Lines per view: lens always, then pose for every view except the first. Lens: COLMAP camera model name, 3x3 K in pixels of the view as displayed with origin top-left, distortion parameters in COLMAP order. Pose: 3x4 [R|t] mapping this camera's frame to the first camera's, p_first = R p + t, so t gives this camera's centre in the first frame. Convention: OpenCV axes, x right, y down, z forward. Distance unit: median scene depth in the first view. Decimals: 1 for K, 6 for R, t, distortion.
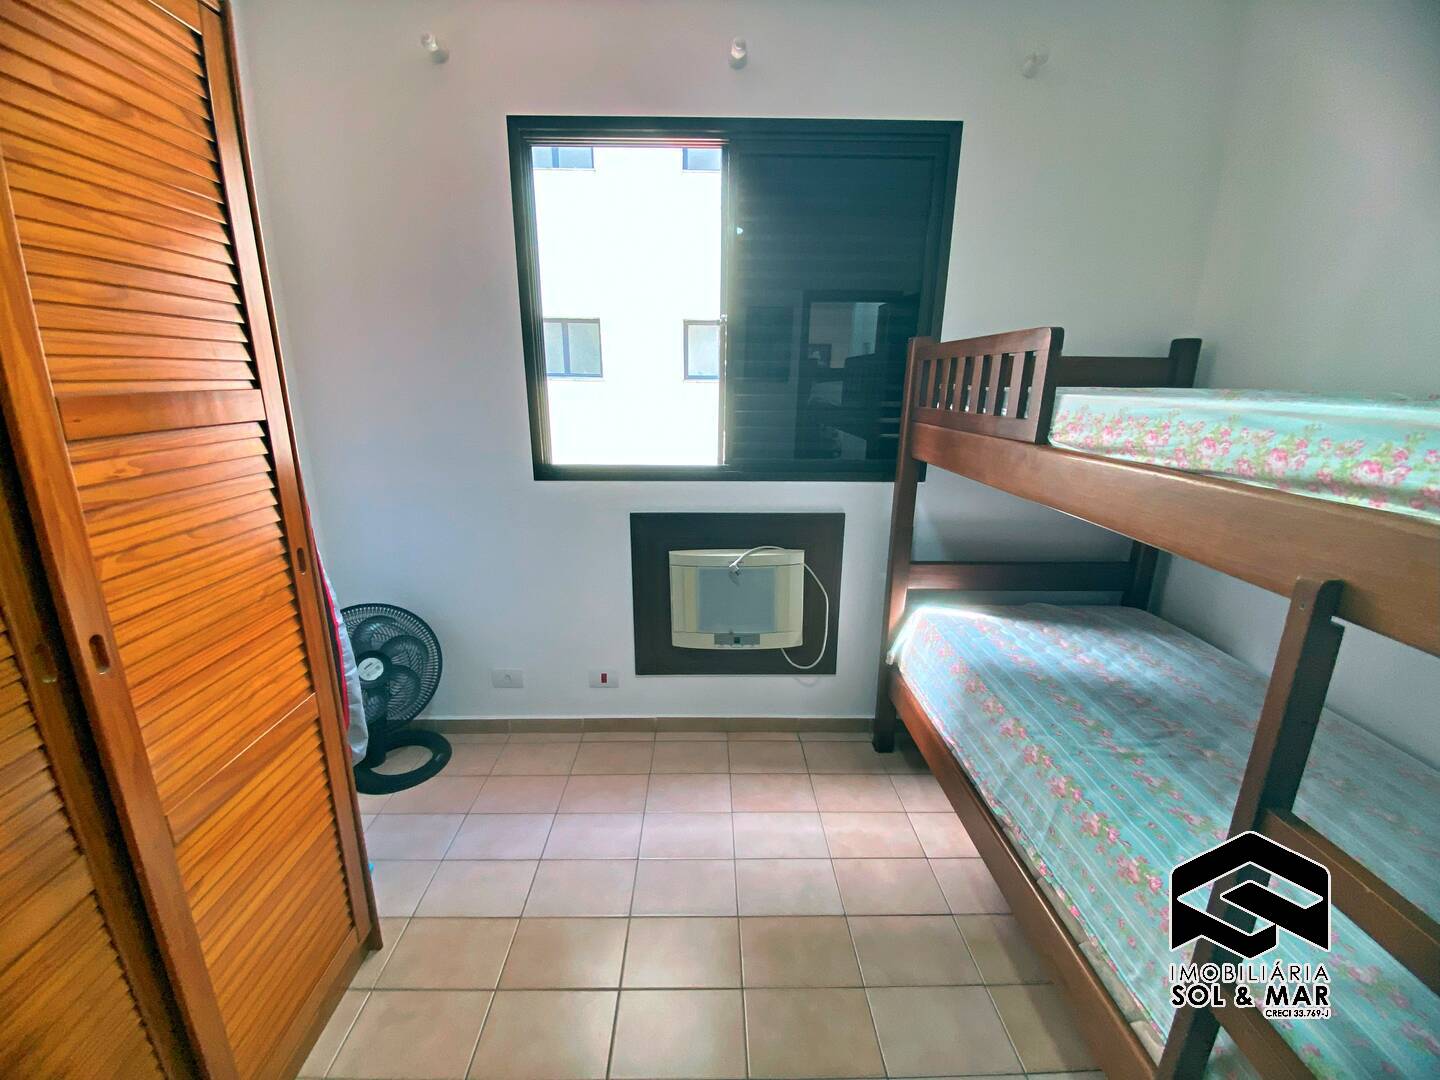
lens RADIAL K [[599.9, 0, 732.1], [0, 599.9, 531.0], [0, 0, 1]] dist [0.008109, -0.003338]
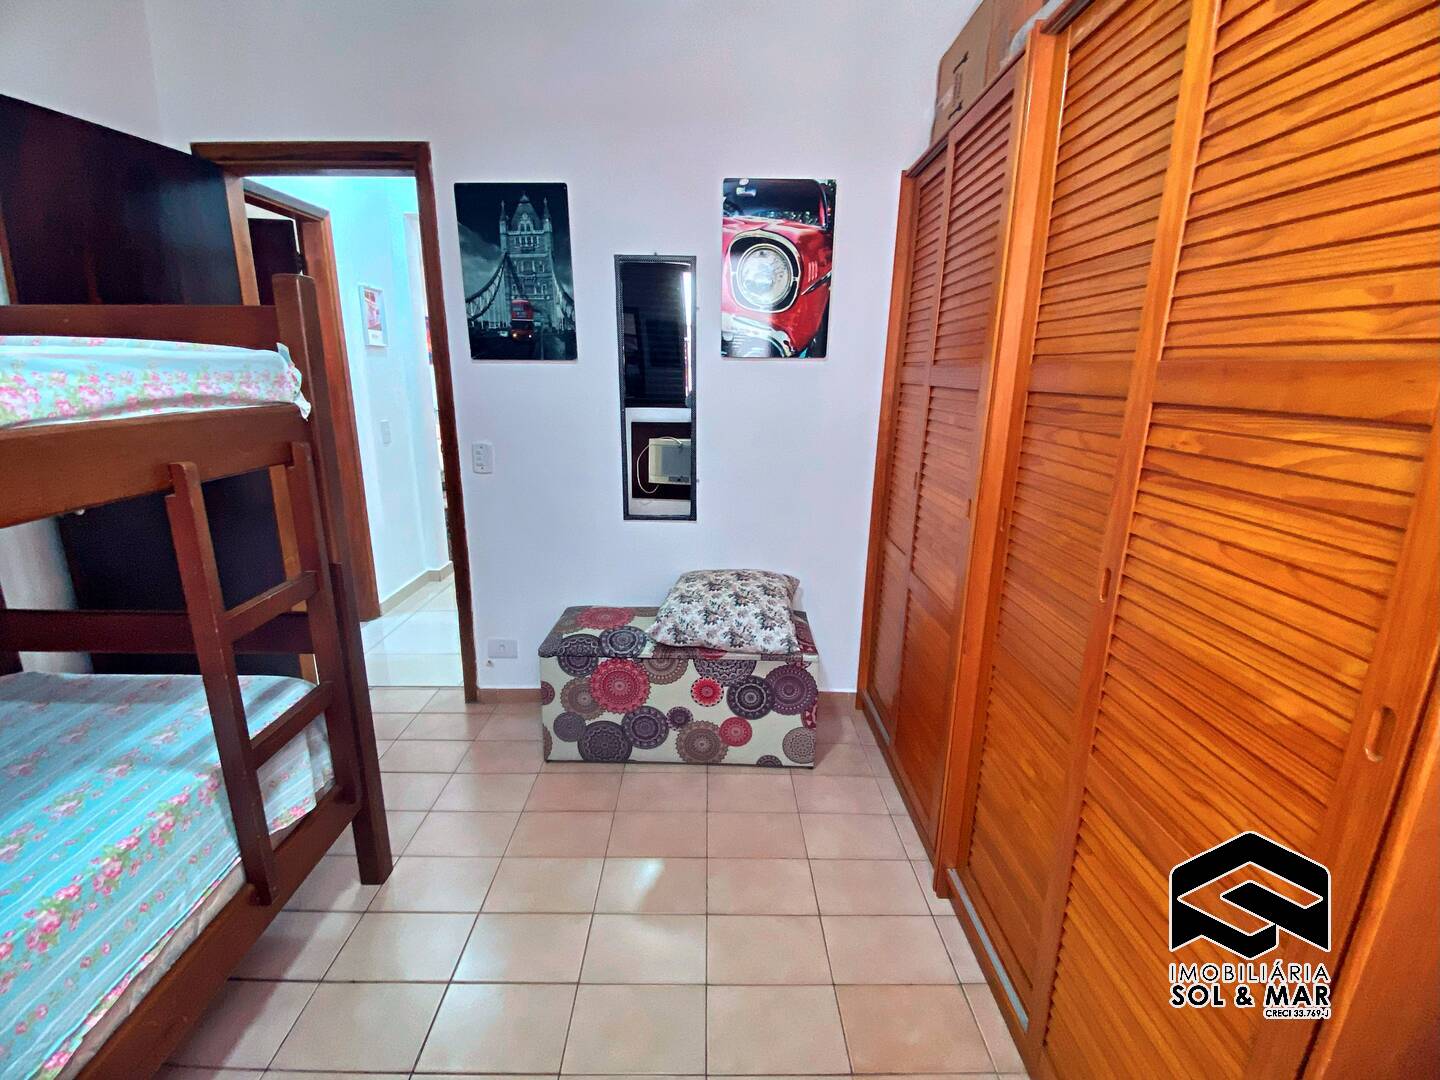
lens RADIAL K [[639.0, 0, 713.9], [0, 639.0, 535.7], [0, 0, 1]] dist [0.026049, -0.024230]
pose [[-0.999593, -0.025339, 0.013127, -0.207480], [-0.016031, 0.879141, 0.476293, -0.304671], [-0.023609, 0.475888, -0.879189, 1.363850]]
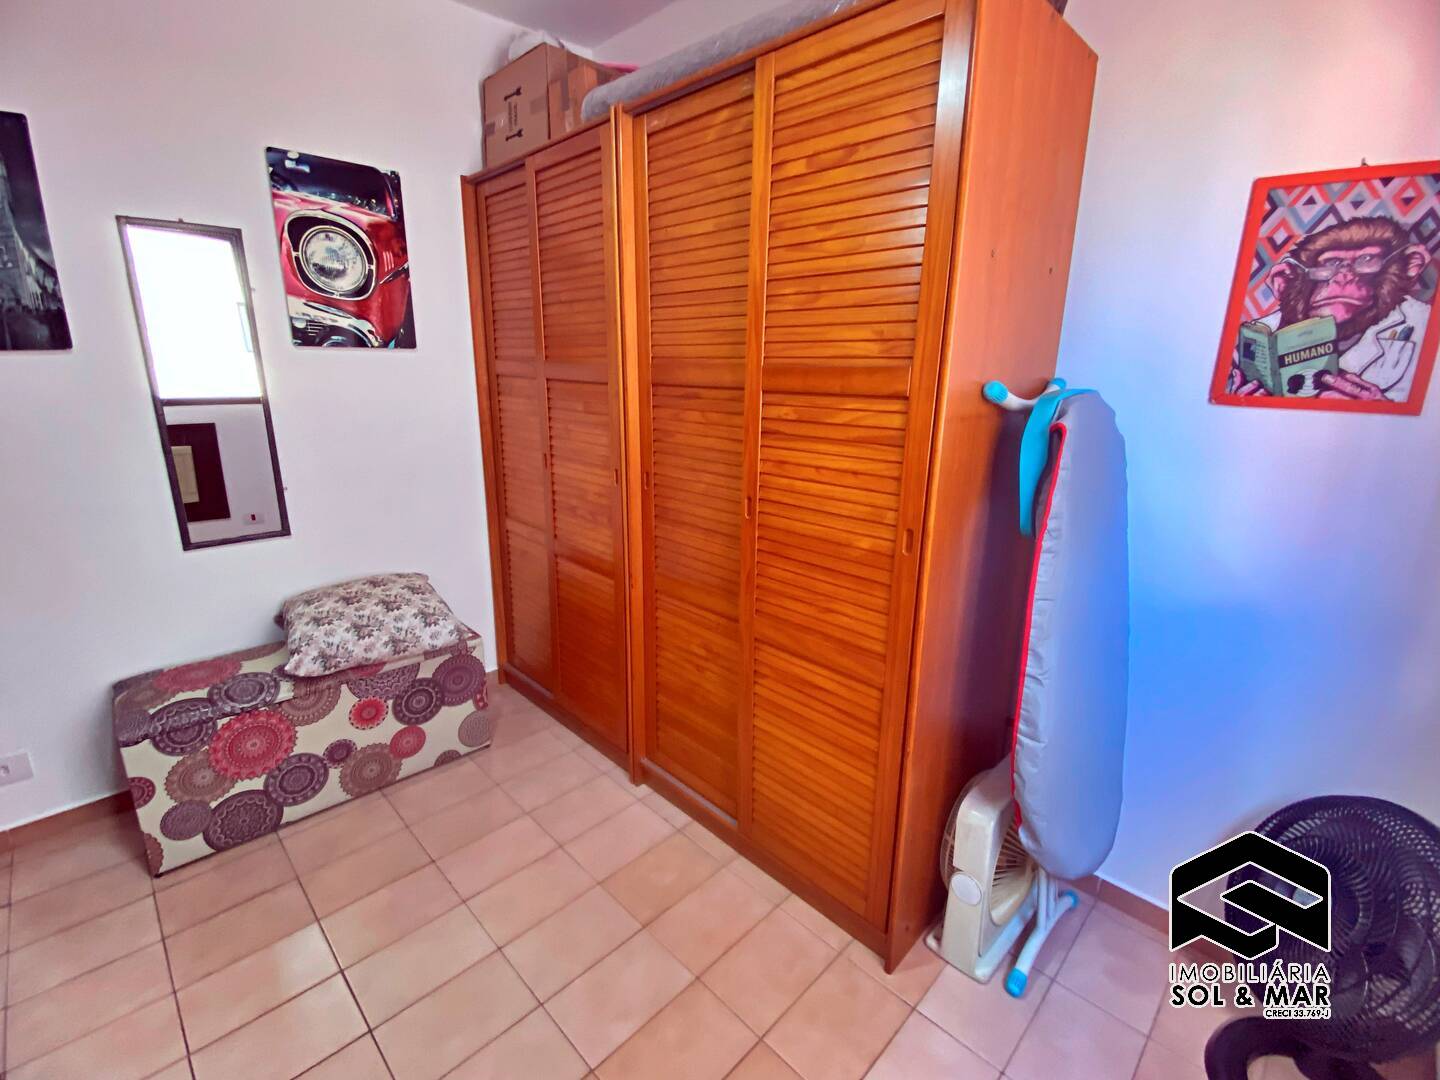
lens RADIAL K [[639.0, 0, 720.2], [0, 639.0, 540.9], [0, 0, 1]] dist [0.026049, -0.024230]
pose [[-0.725405, 0.163326, -0.668665, 0.209741], [-0.186668, 0.888357, 0.419495, -0.332785], [0.662528, 0.429122, -0.613931, 1.436431]]
